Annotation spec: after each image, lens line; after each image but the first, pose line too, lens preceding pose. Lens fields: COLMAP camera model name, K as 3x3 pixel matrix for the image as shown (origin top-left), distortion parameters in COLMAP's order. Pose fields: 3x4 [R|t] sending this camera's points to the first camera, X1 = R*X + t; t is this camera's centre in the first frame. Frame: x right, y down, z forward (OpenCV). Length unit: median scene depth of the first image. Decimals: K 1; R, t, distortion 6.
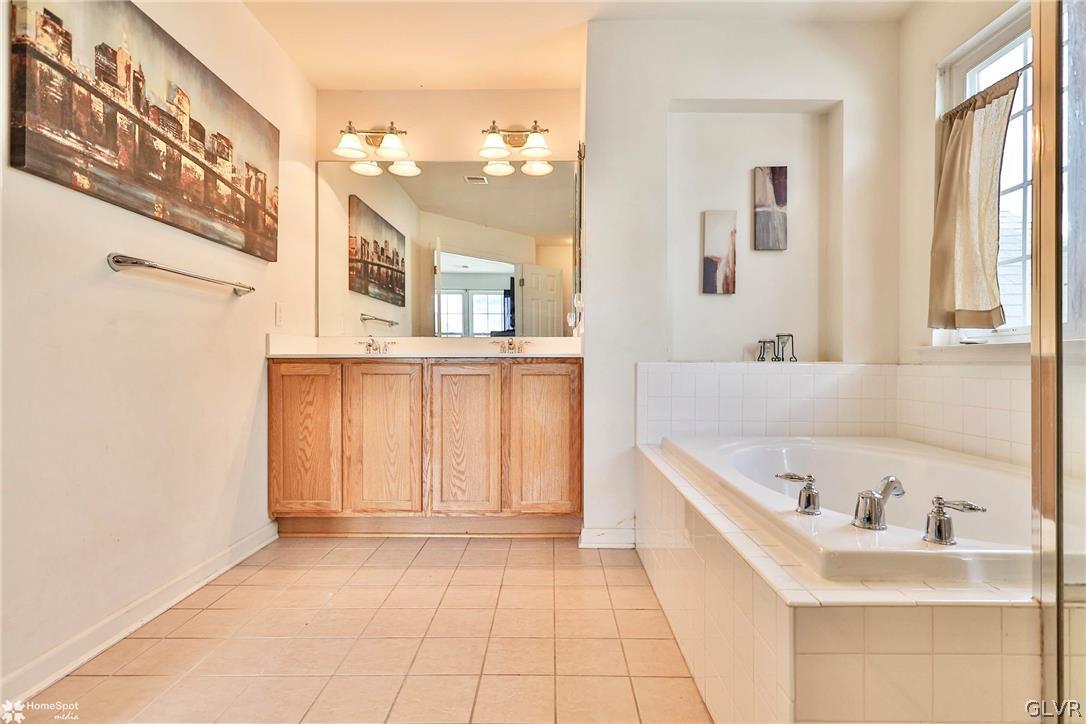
lens RADIAL K [[557.1, 0, 543.0], [0, 557.1, 362.0], [0, 0, 1]] dist [0.001702, 0.001110]
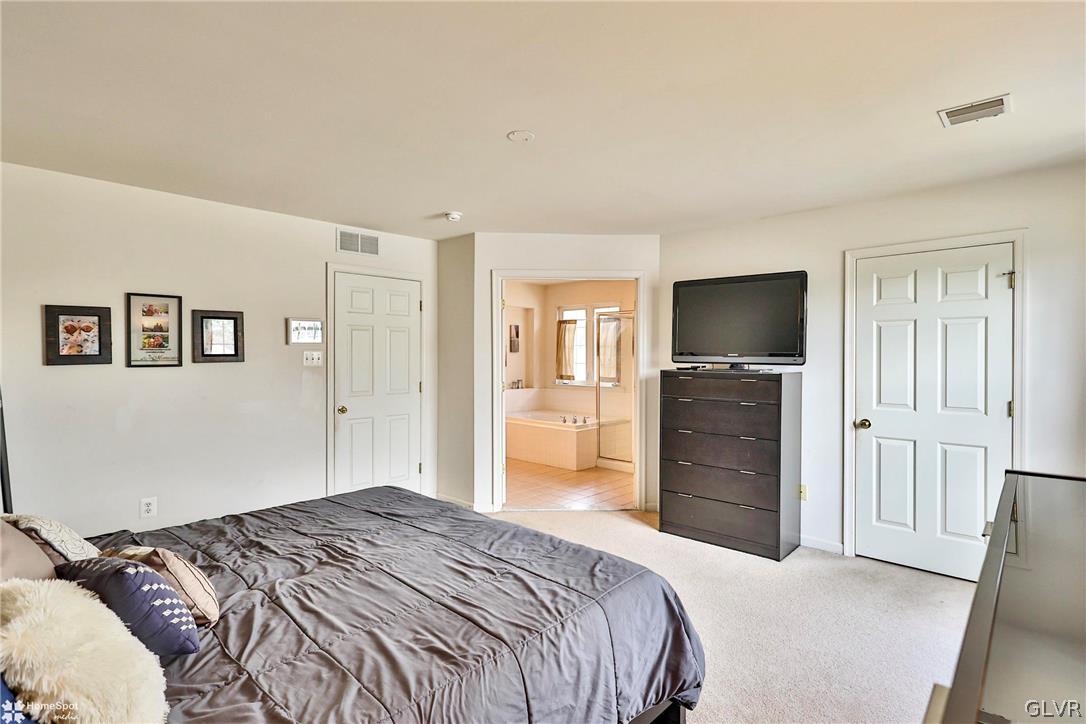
lens RADIAL K [[537.8, 0, 550.4], [0, 537.8, 358.1], [0, 0, 1]] dist [0.000039, 0.001315]
pose [[0.678274, -0.002816, 0.734804, -1.696239], [-0.003551, 0.999968, 0.007110, -0.196057], [-0.734801, -0.007432, 0.678242, -1.204023]]
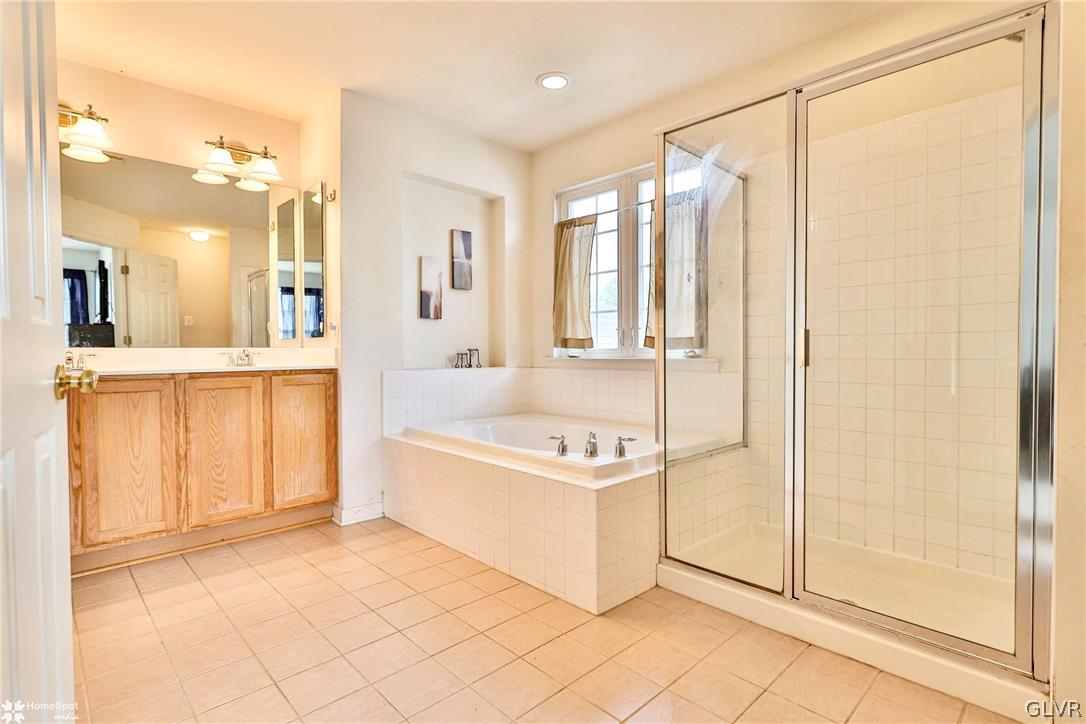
lens RADIAL K [[537.8, 0, 550.4], [0, 537.8, 358.1], [0, 0, 1]] dist [0.000039, 0.001315]
pose [[0.707958, -0.013594, 0.706124, -0.418617], [0.004317, 0.999879, 0.014922, -0.045710], [-0.706241, -0.007516, 0.707931, -0.140596]]
